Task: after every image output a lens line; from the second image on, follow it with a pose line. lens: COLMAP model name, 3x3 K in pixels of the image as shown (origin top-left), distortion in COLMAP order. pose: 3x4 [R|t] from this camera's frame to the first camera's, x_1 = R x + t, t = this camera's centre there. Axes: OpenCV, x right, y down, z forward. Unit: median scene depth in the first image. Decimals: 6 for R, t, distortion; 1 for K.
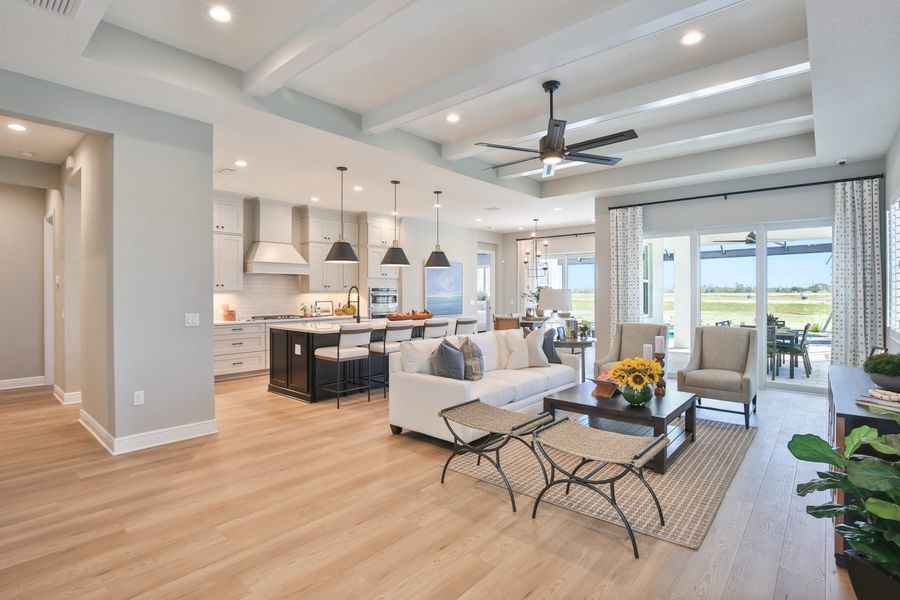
lens RADIAL K [[437.2, 0, 456.8], [0, 437.2, 292.8], [0, 0, 1]] dist [-0.029504, 0.003445]
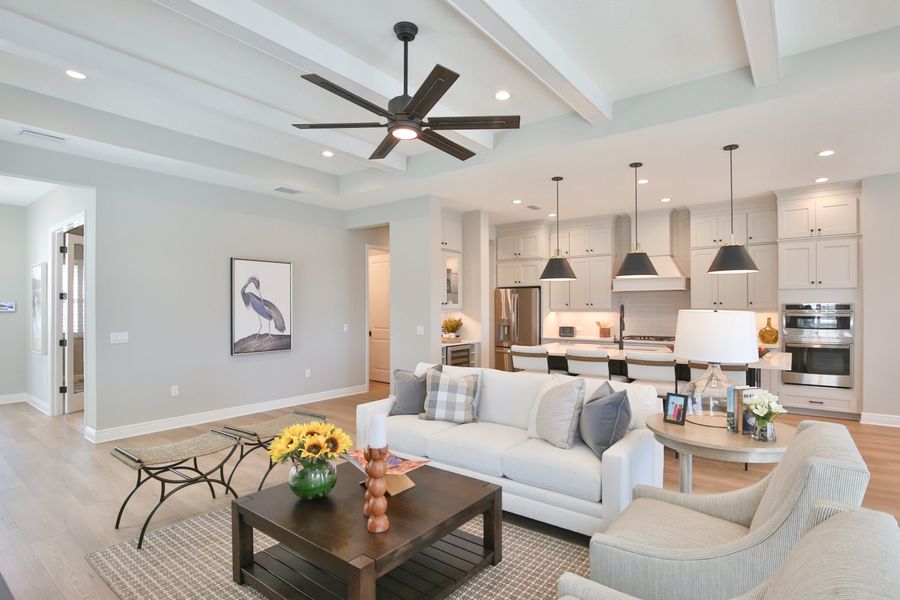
lens RADIAL K [[466.1, 0, 450.9], [0, 466.1, 302.0], [0, 0, 1]] dist [-0.021310, -0.000763]
pose [[0.070999, -0.008910, -0.997437, 0.496656], [0.004139, 0.999954, -0.008638, -0.012113], [0.997468, -0.003515, 0.071033, 0.487919]]
